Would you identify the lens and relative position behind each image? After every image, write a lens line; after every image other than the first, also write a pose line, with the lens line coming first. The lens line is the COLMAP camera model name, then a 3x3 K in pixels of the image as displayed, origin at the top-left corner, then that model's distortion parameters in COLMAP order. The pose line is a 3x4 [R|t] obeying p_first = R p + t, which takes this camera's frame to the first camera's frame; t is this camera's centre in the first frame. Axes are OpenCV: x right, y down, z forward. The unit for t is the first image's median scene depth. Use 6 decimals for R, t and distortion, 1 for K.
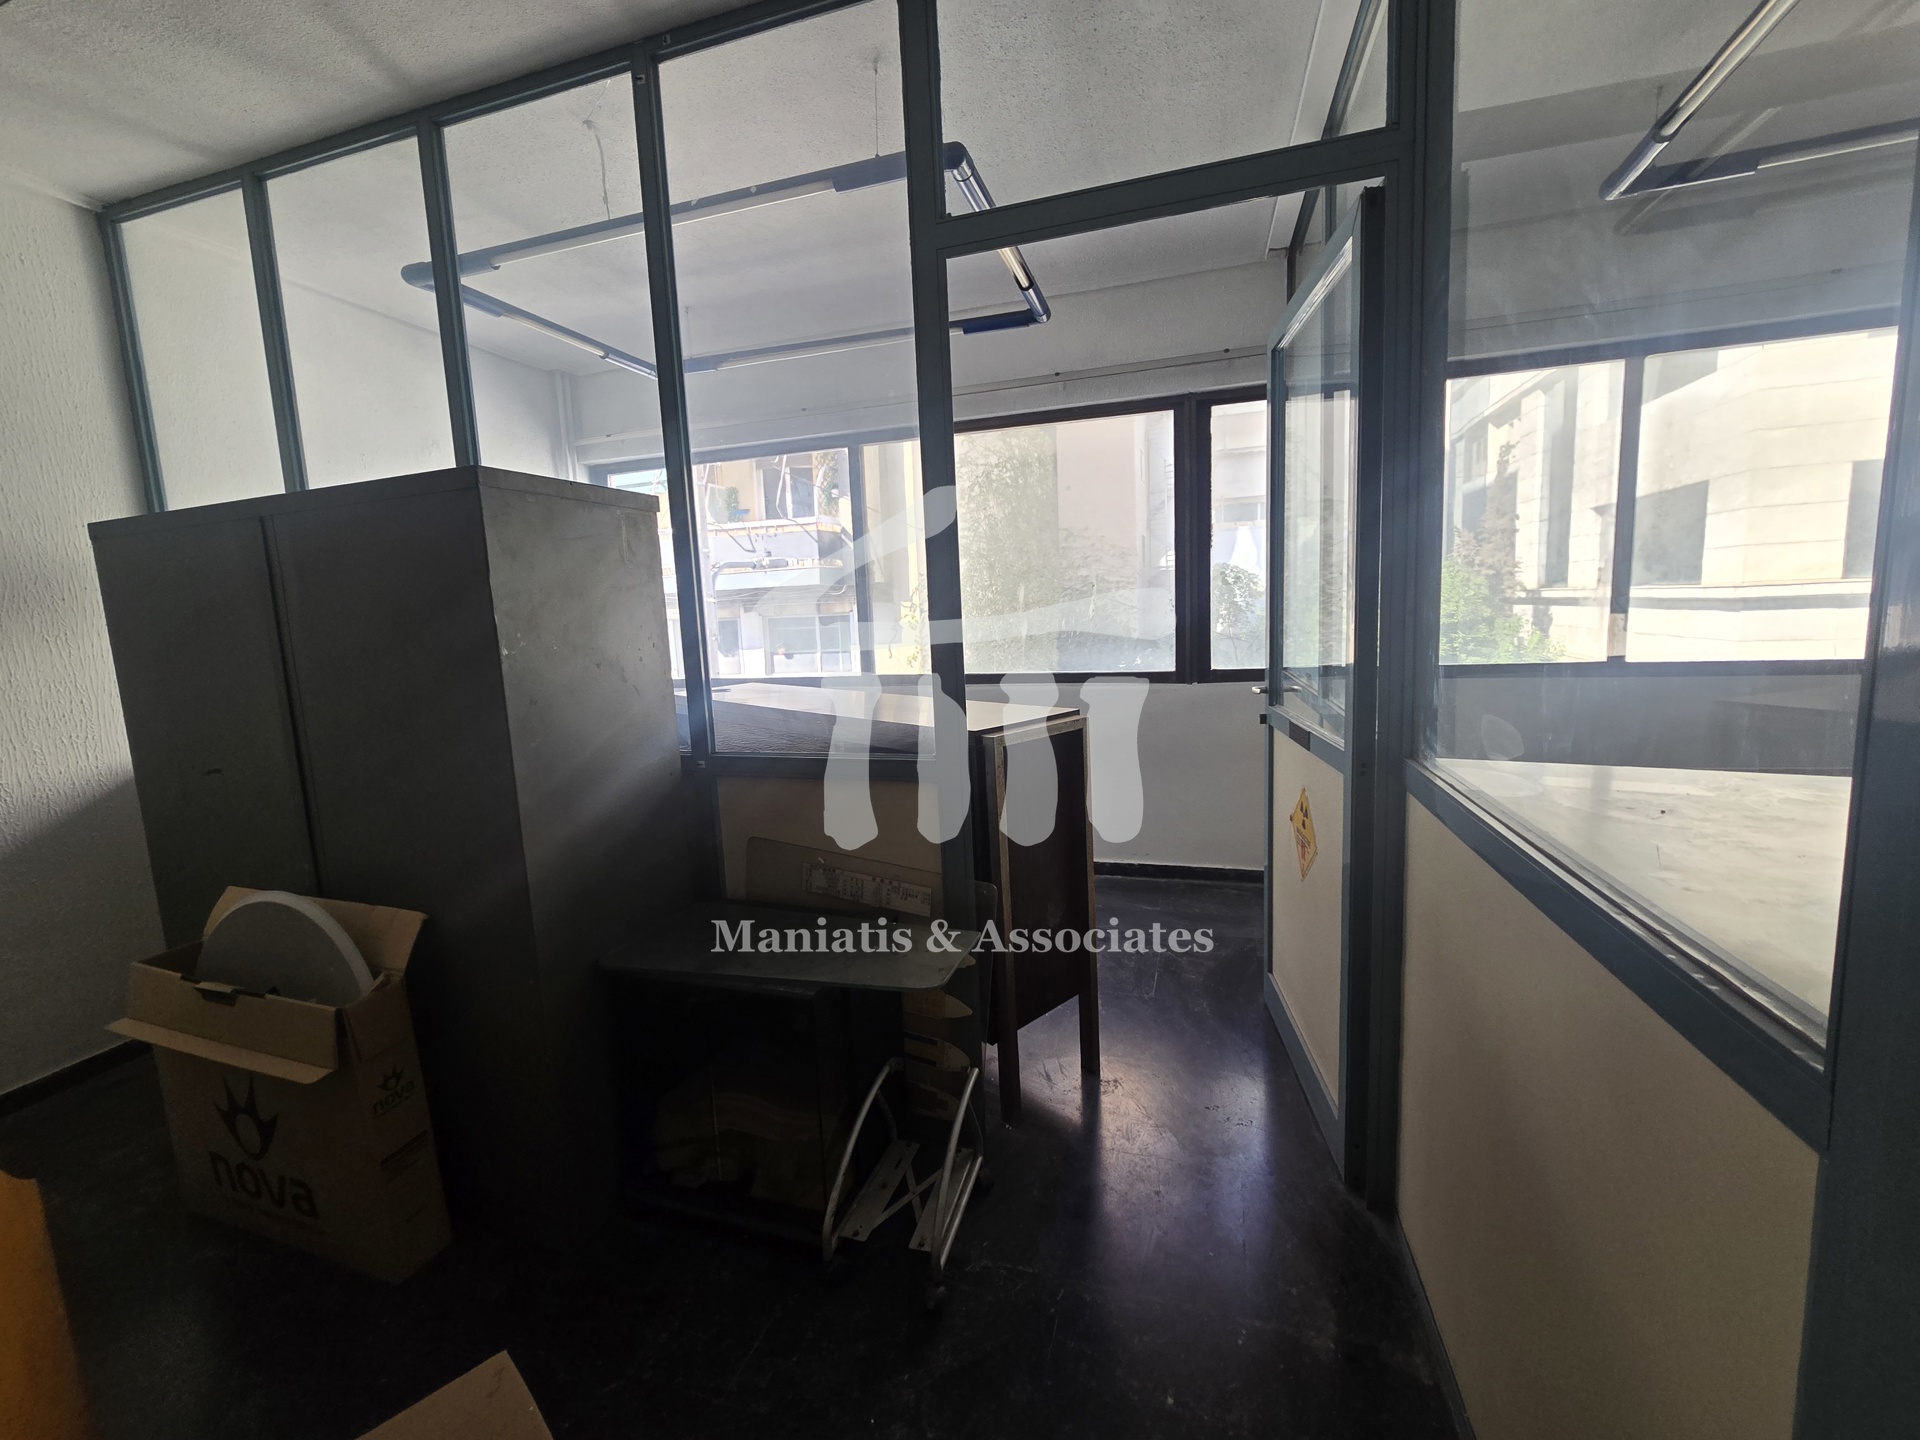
lens RADIAL K [[793.8, 0, 958.0], [0, 793.8, 709.6], [0, 0, 1]] dist [-0.003977, 0.001579]
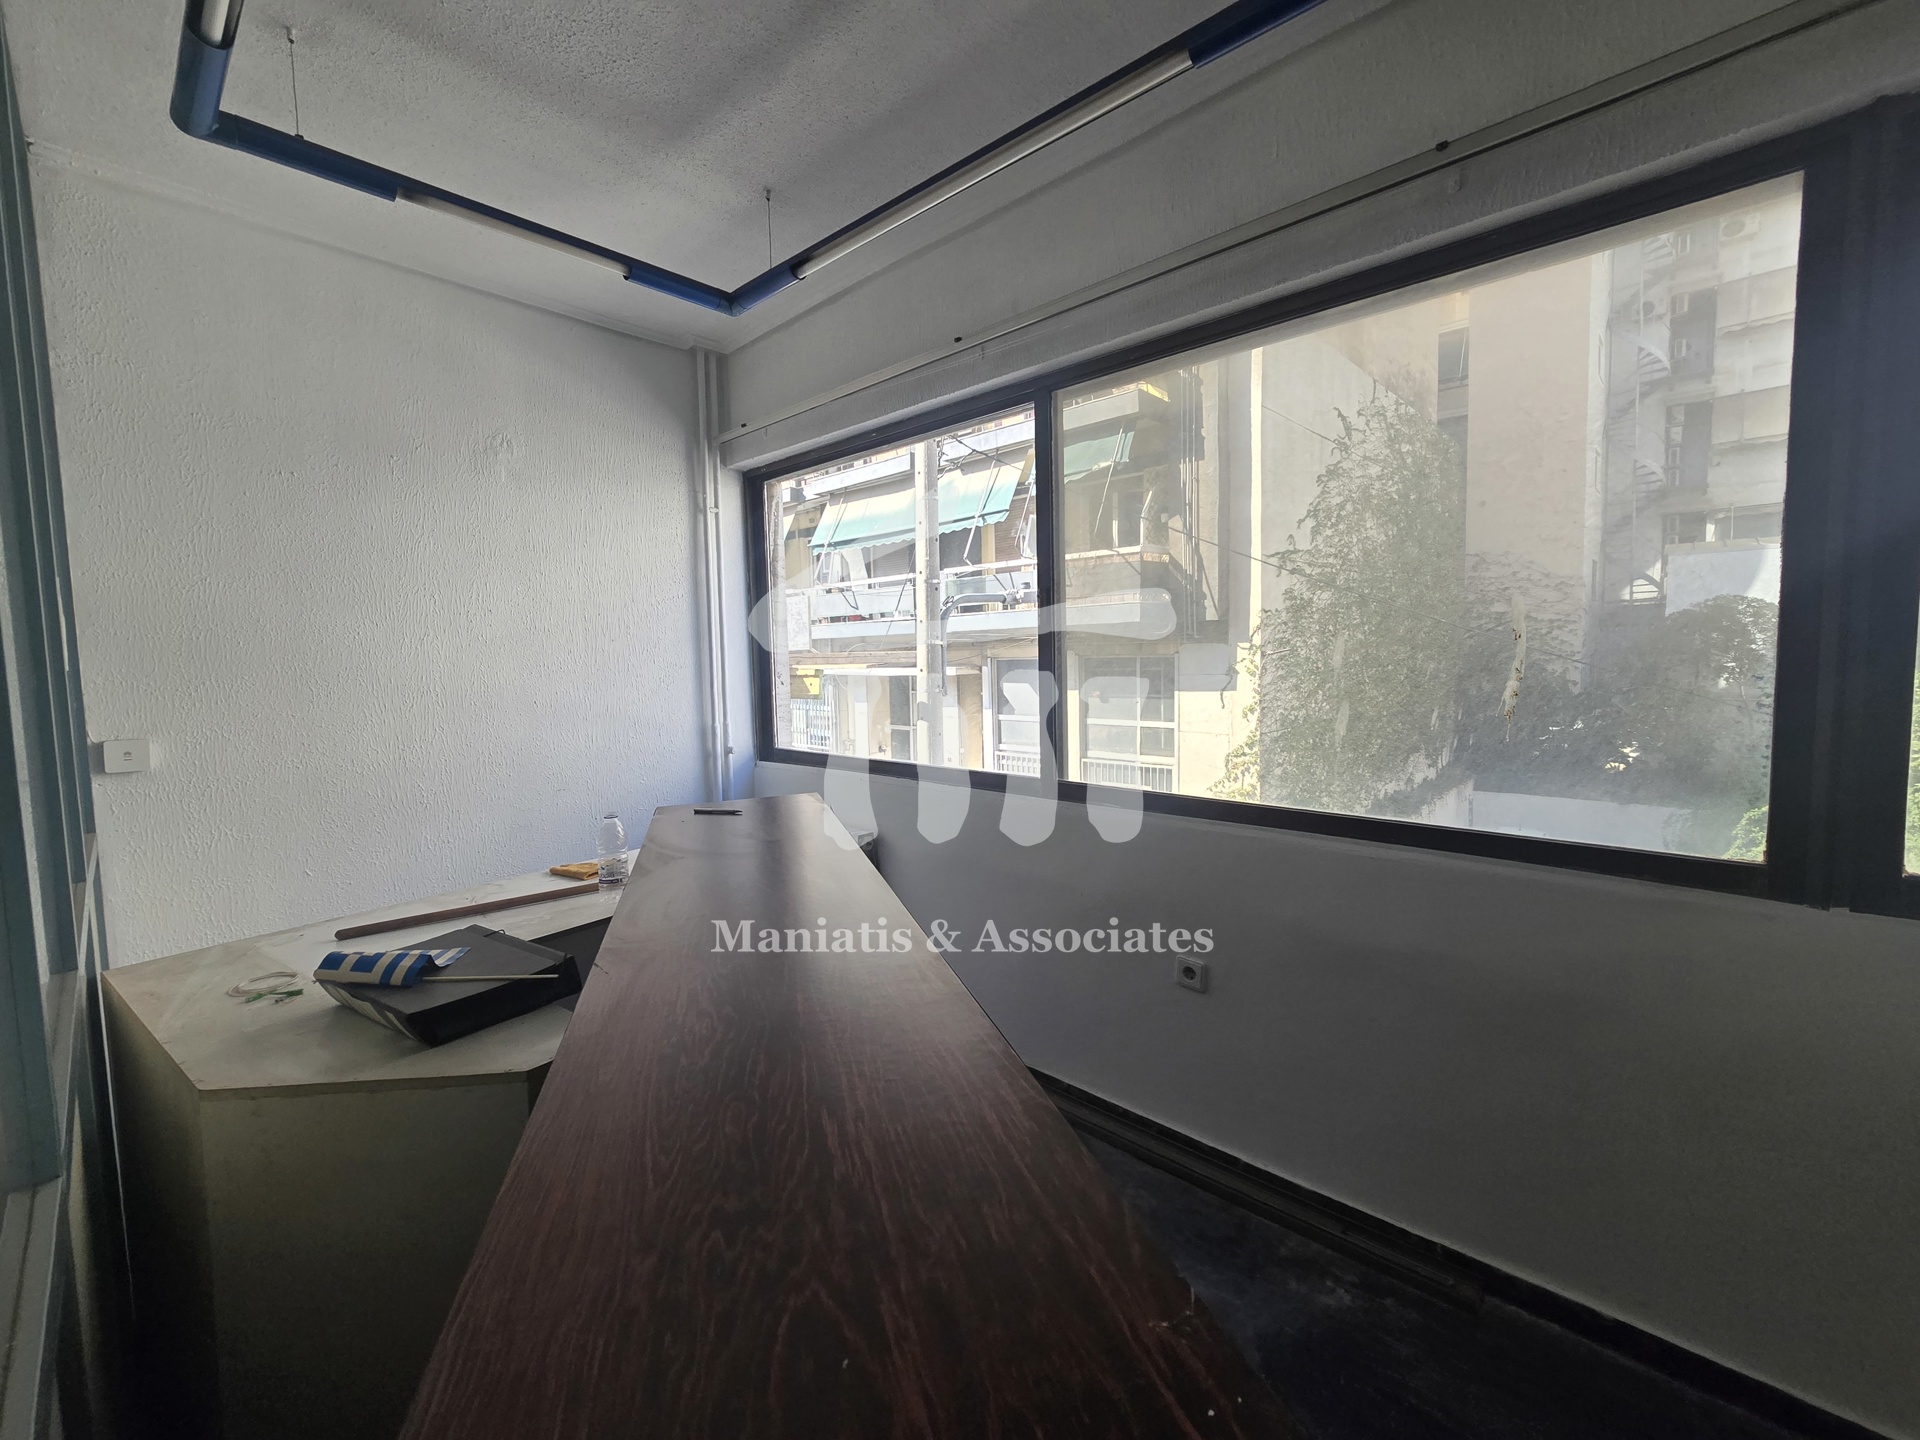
lens RADIAL K [[793.8, 0, 954.3], [0, 793.8, 709.7], [0, 0, 1]] dist [-0.003977, 0.001579]
pose [[0.902977, 0.054607, -0.426205, 0.098493], [-0.073214, 0.996940, -0.027382, -0.101561], [0.423405, 0.055930, 0.904212, 0.595864]]
